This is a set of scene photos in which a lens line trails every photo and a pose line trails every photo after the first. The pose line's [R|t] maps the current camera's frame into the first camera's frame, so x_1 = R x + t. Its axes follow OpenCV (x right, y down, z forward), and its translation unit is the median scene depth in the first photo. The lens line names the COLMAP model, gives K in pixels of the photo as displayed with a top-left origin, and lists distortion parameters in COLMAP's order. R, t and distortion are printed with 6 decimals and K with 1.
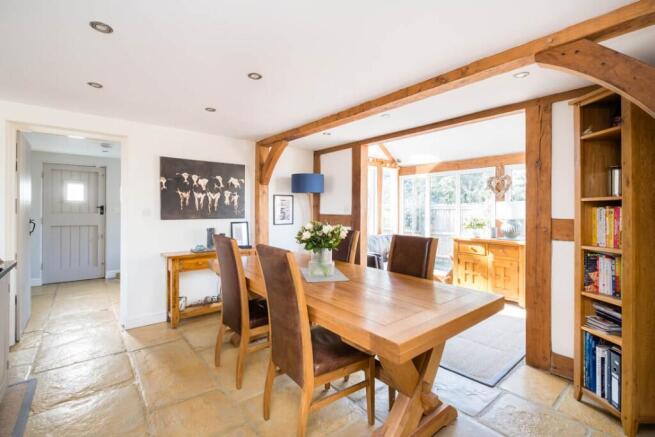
lens RADIAL K [[303.4, 0, 323.3], [0, 303.4, 207.6], [0, 0, 1]] dist [-0.002302, -0.000772]
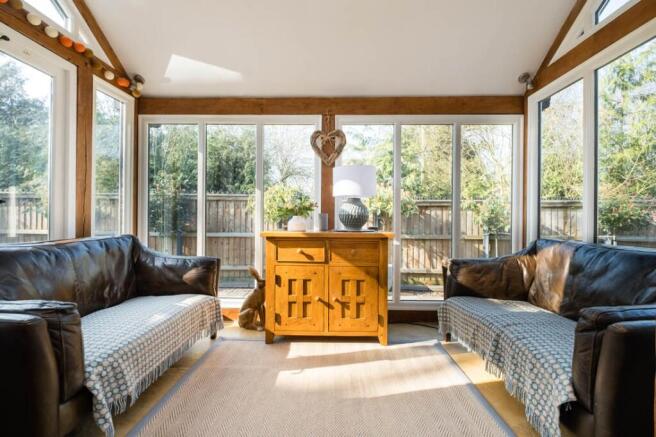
lens RADIAL K [[297.6, 0, 328.0], [0, 297.6, 218.5], [0, 0, 1]] dist [-0.002323, -0.000565]
pose [[0.673264, -0.000549, 0.739402, 0.132794], [-0.008523, 0.999928, 0.008504, 0.067398], [-0.739353, -0.012027, 0.673211, 0.582132]]
